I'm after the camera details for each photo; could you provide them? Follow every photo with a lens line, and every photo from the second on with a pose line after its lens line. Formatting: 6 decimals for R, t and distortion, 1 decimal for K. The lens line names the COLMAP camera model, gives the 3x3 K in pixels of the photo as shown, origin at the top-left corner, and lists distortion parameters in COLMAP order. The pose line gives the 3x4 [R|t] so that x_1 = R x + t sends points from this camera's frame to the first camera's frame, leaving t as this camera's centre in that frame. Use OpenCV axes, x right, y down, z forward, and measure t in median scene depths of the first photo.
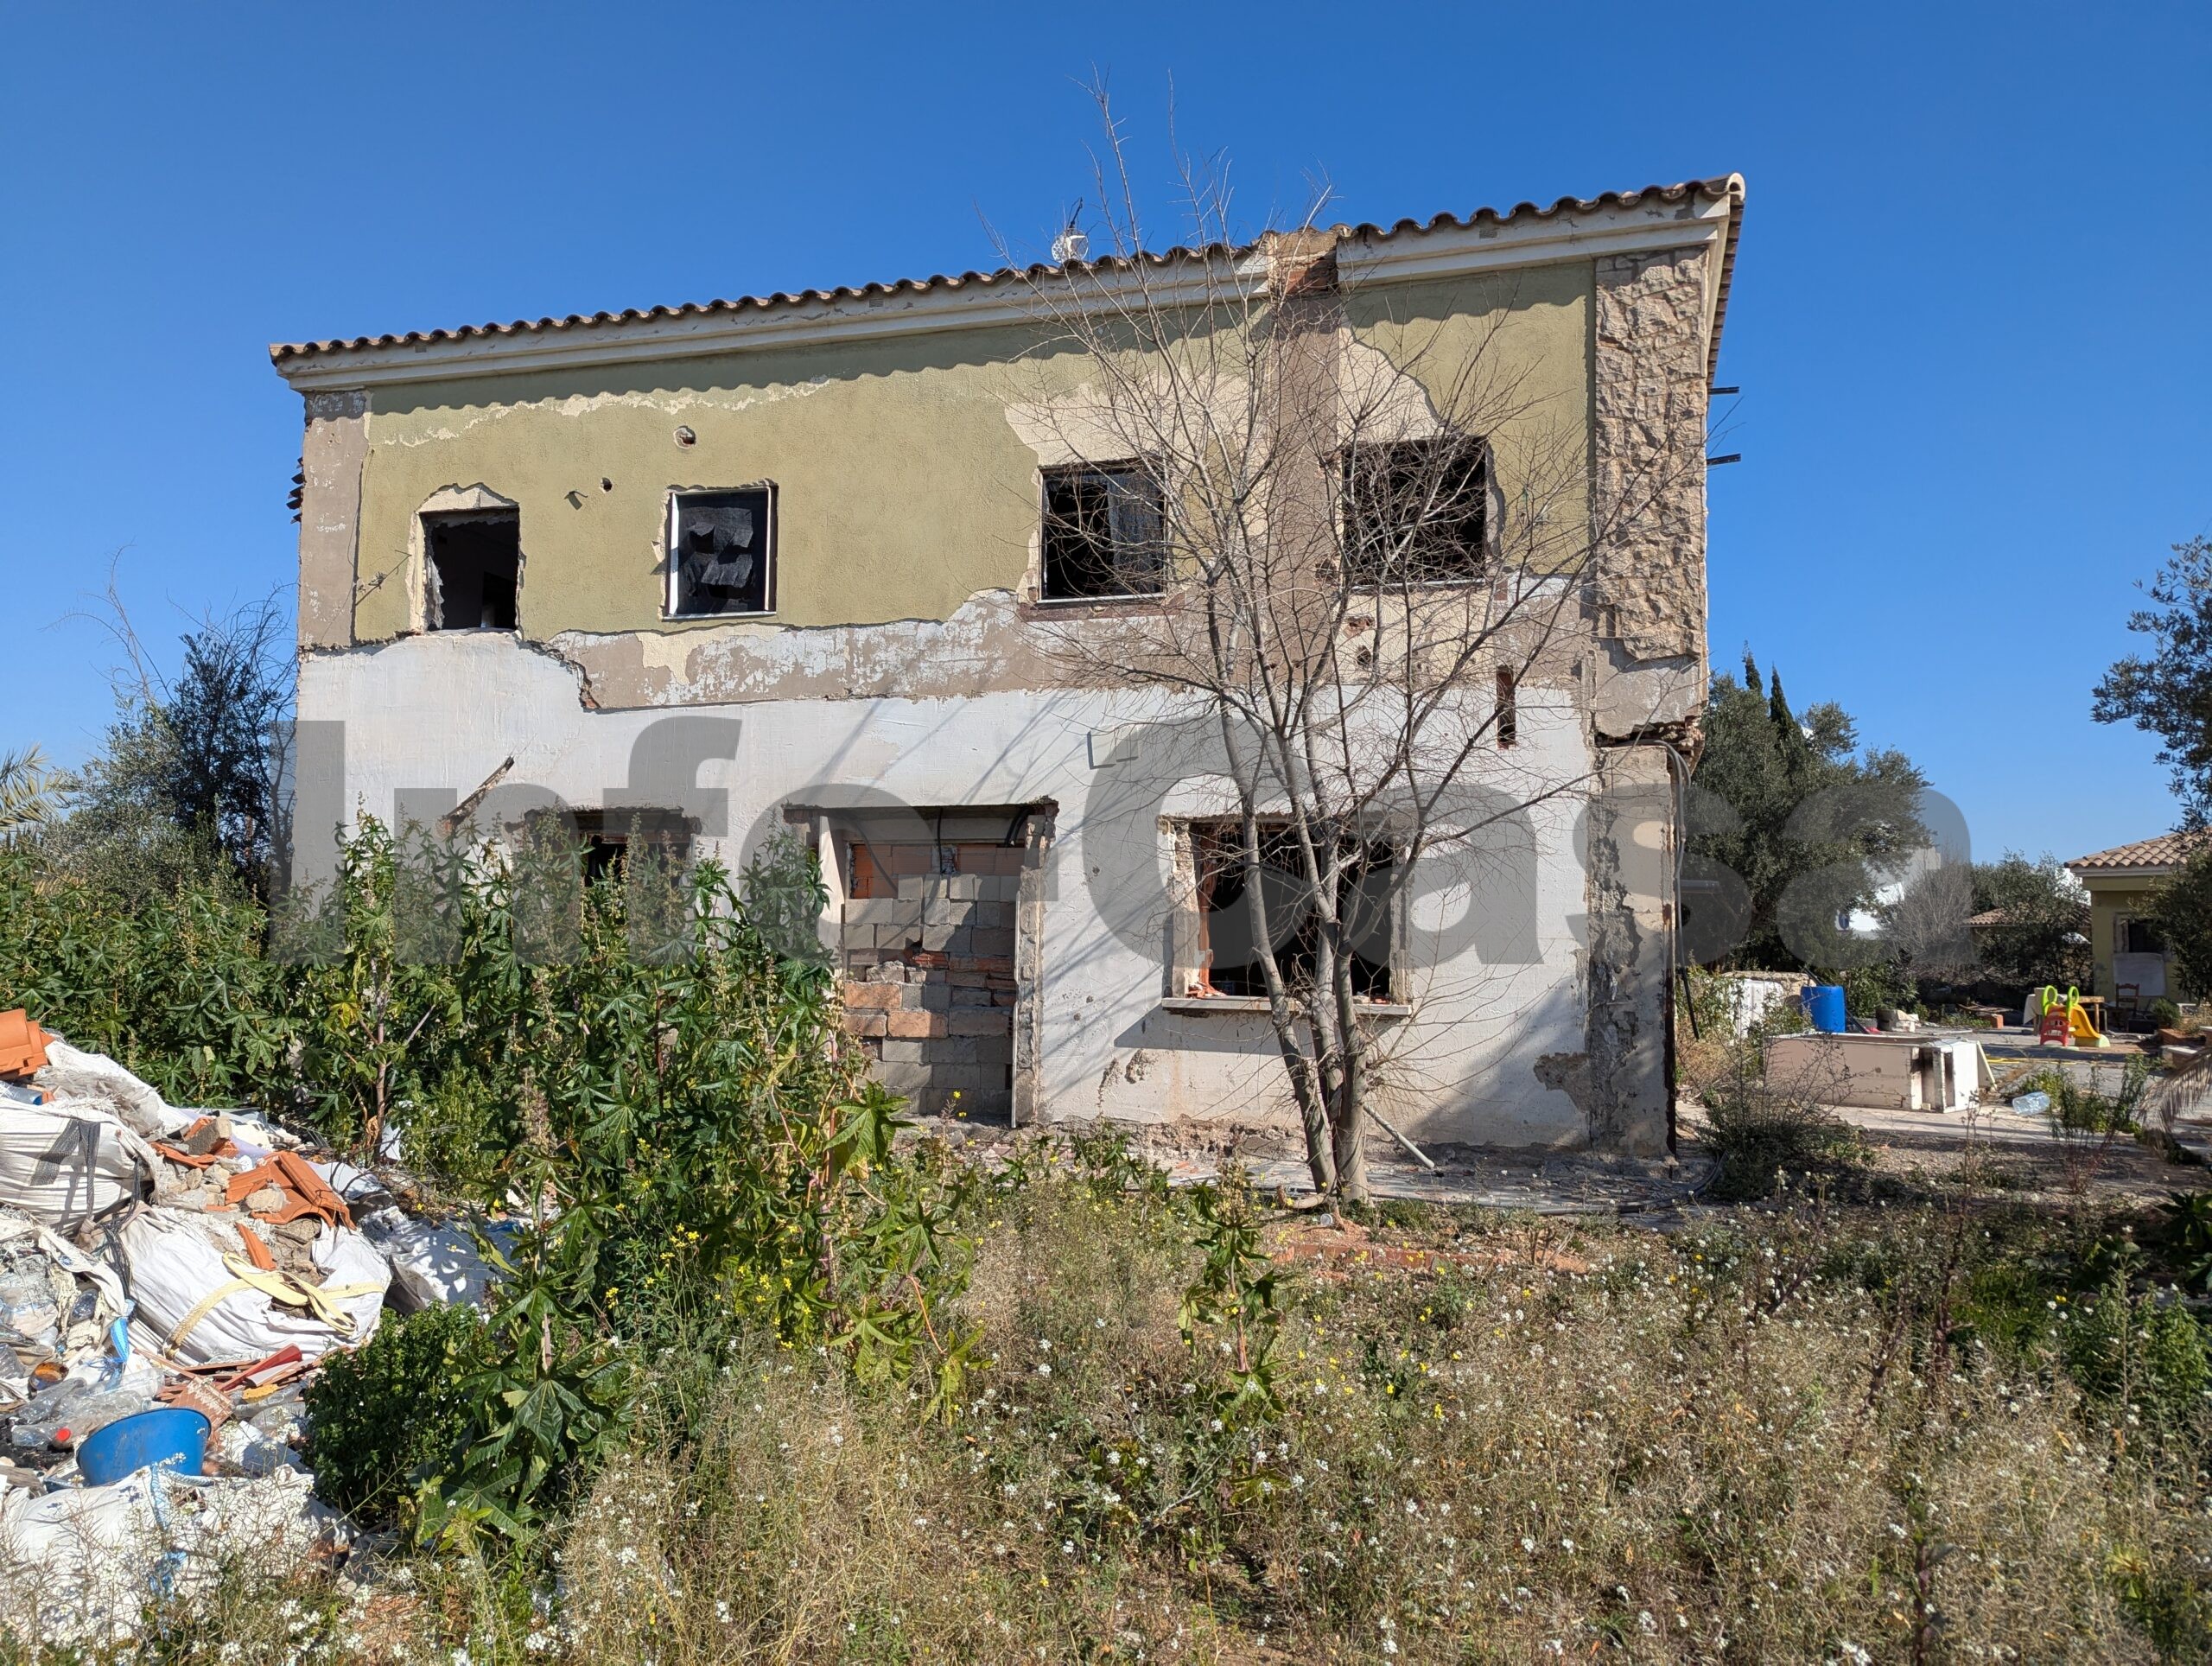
lens RADIAL K [[1543.0, 0, 1116.7], [0, 1543.0, 837.3], [0, 0, 1]] dist [0.062516, -0.049523]
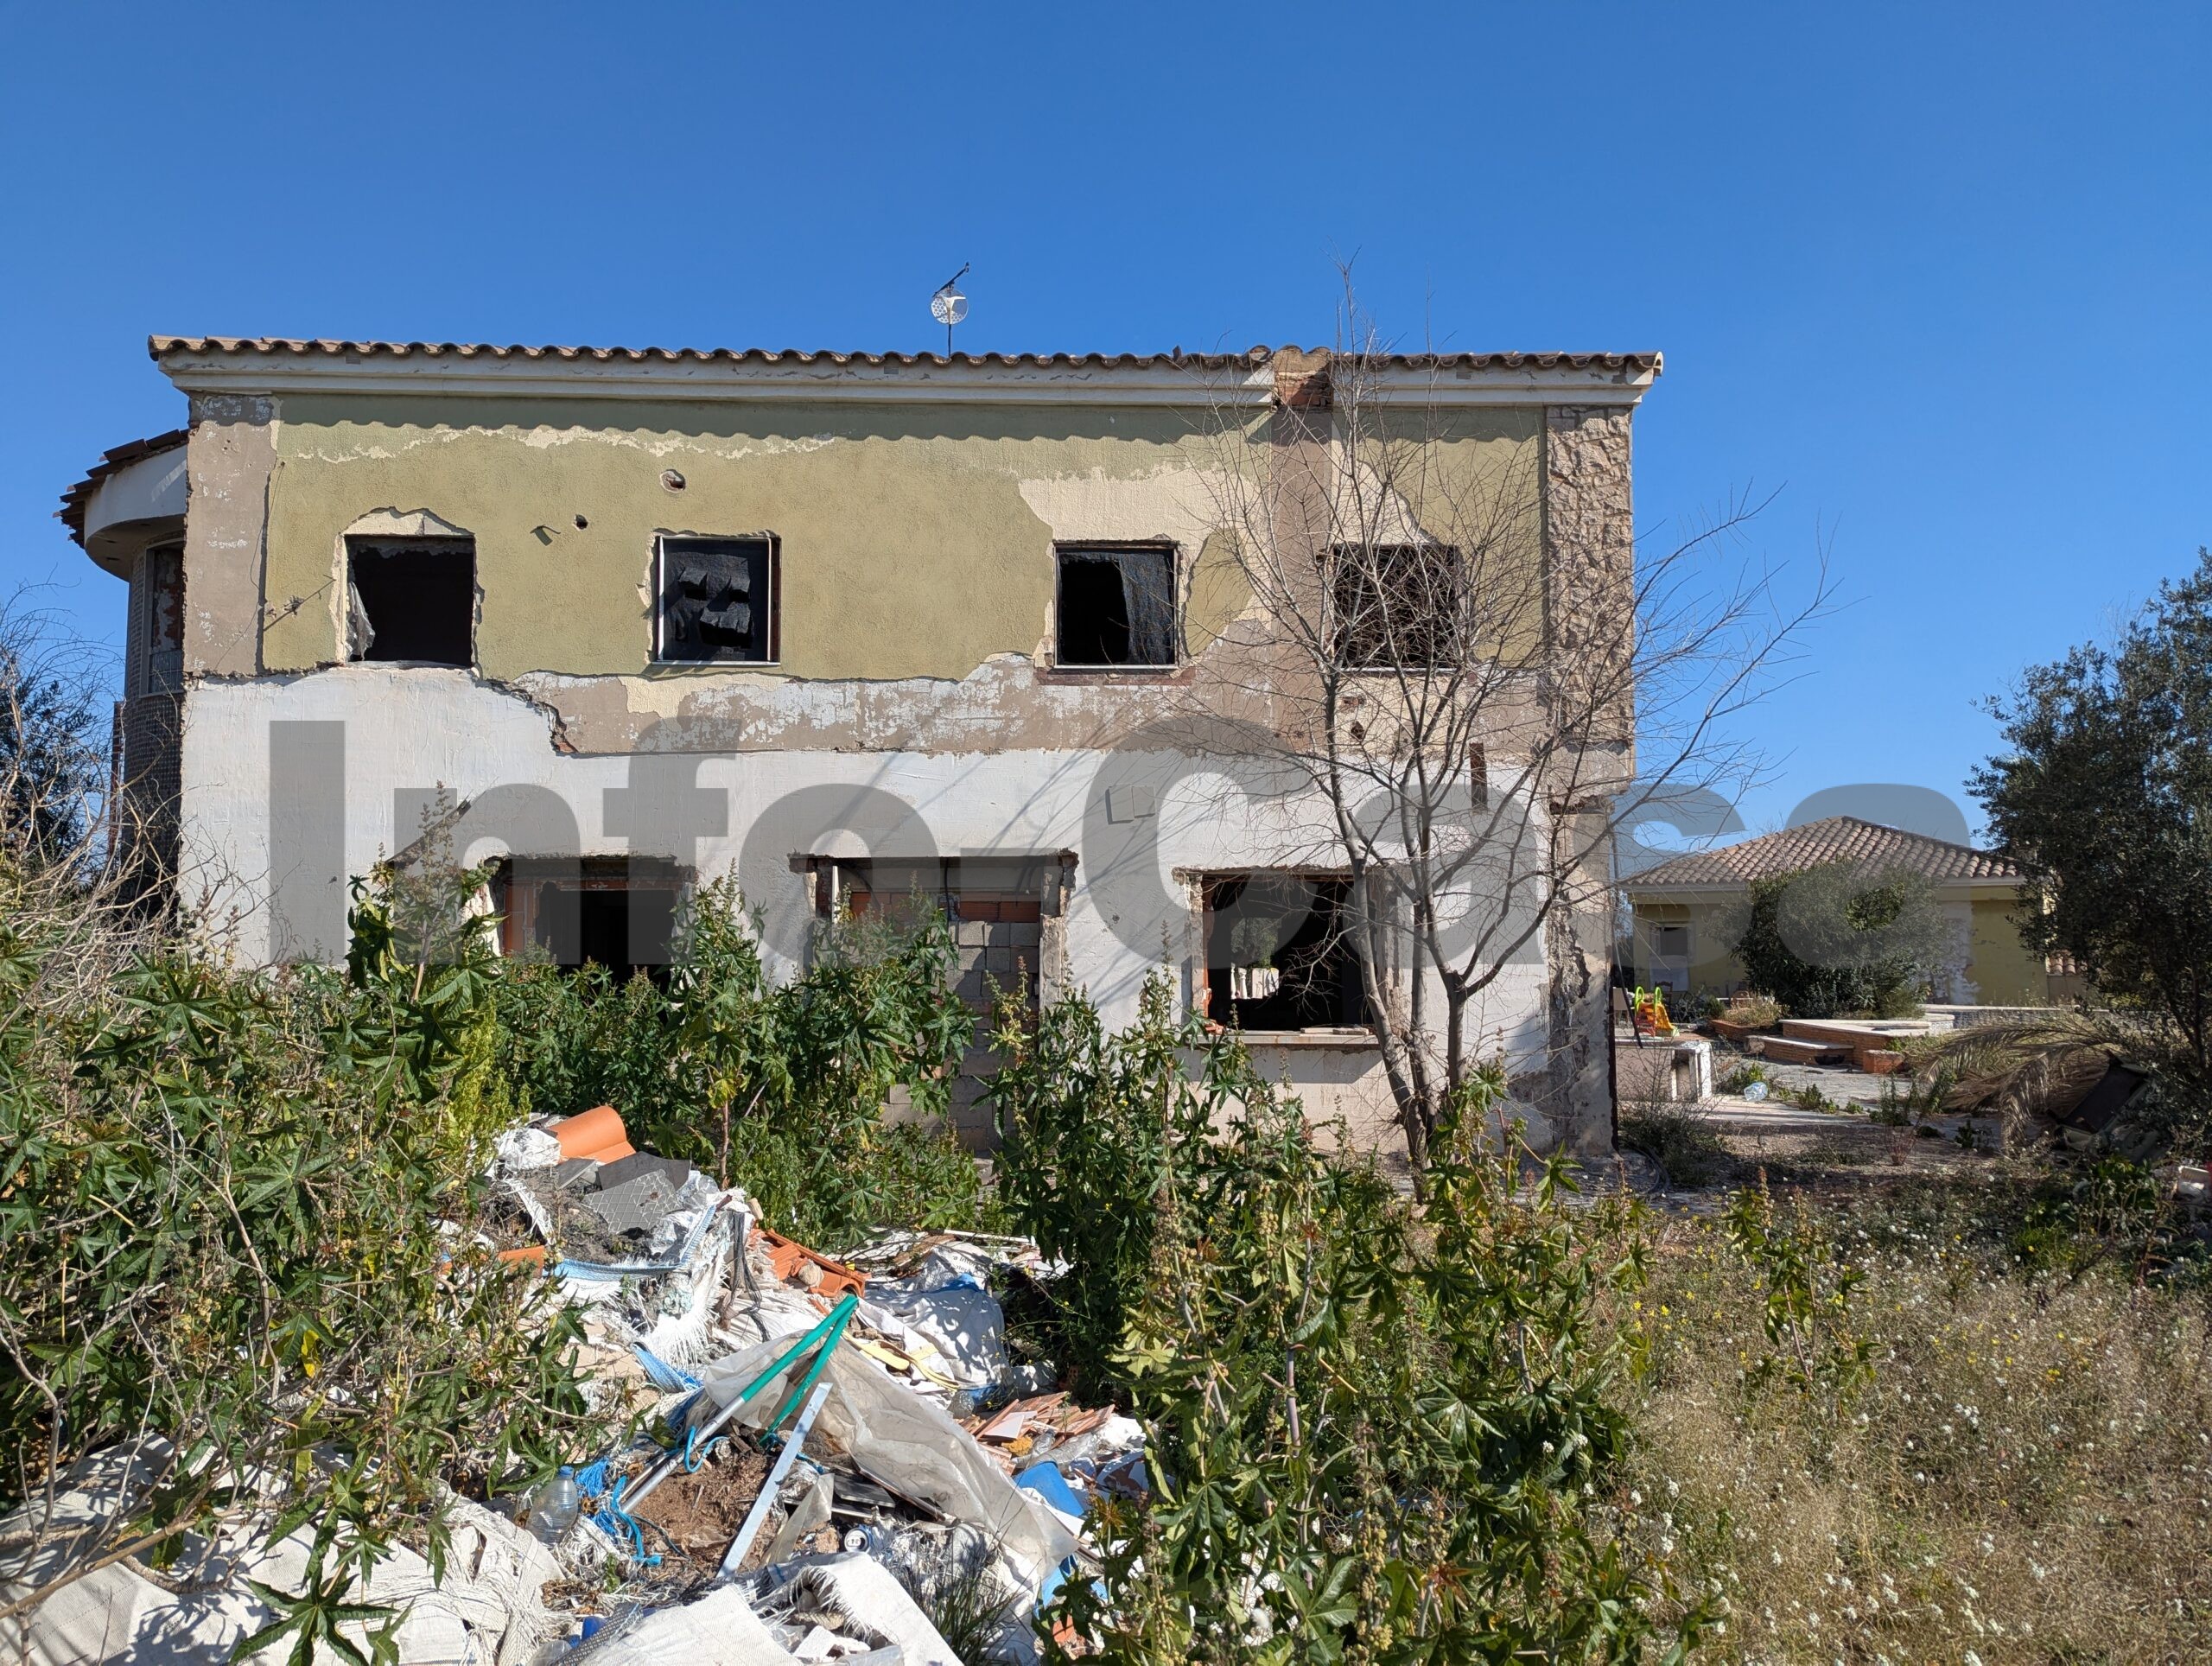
lens RADIAL K [[1556.9, 0, 1106.0], [0, 1556.9, 833.0], [0, 0, 1]] dist [0.059847, -0.056767]
pose [[0.950161, 0.006636, 0.311689, -0.338955], [-0.004941, 0.999968, -0.006228, -0.029785], [-0.311720, 0.004377, 0.950164, -0.032533]]
